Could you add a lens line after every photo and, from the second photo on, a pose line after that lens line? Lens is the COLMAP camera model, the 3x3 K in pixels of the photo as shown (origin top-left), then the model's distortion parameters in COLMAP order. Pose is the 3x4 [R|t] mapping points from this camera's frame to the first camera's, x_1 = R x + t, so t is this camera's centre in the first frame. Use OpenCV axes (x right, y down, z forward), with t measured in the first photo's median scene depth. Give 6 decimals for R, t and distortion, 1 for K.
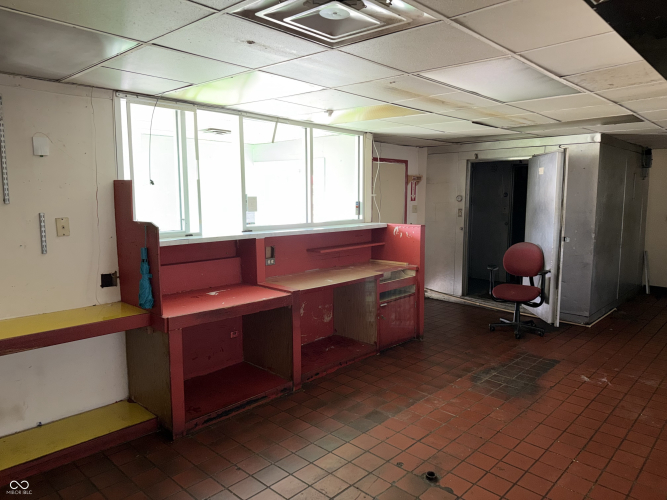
lens RADIAL K [[469.3, 0, 333.5], [0, 469.3, 250.0], [0, 0, 1]] dist [0.055741, -0.119508]
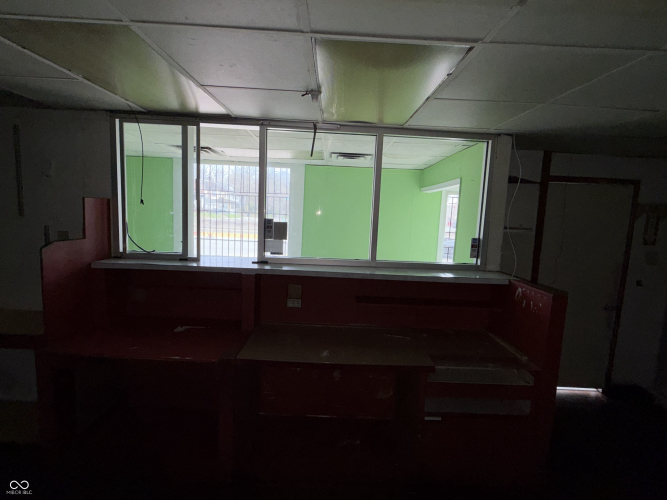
lens RADIAL K [[326.8, 0, 333.5], [0, 326.8, 250.0], [0, 0, 1]] dist [-0.011747, 0.000020]
pose [[0.690869, 0.111436, -0.714341, 0.256244], [-0.128214, 0.991273, 0.030636, -0.078033], [0.711521, 0.070423, 0.699127, 0.549277]]
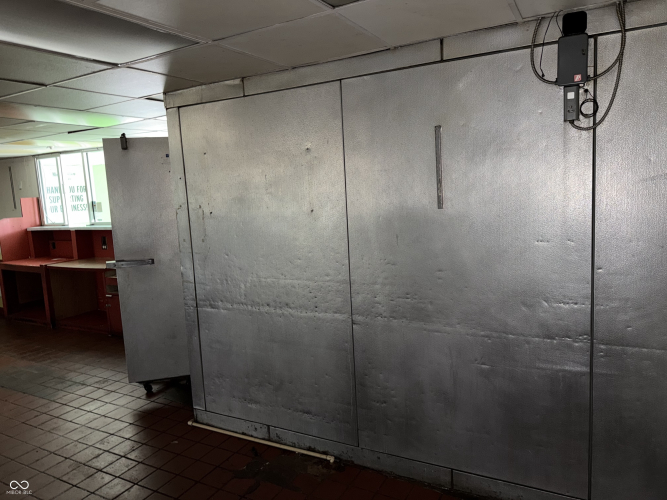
lens RADIAL K [[469.3, 0, 333.5], [0, 469.3, 250.0], [0, 0, 1]] dist [0.055741, -0.119508]
pose [[0.262479, 0.118905, -0.957584, 1.220543], [-0.061419, 0.992425, 0.106396, -0.138742], [0.962981, 0.030887, 0.267794, 1.090337]]
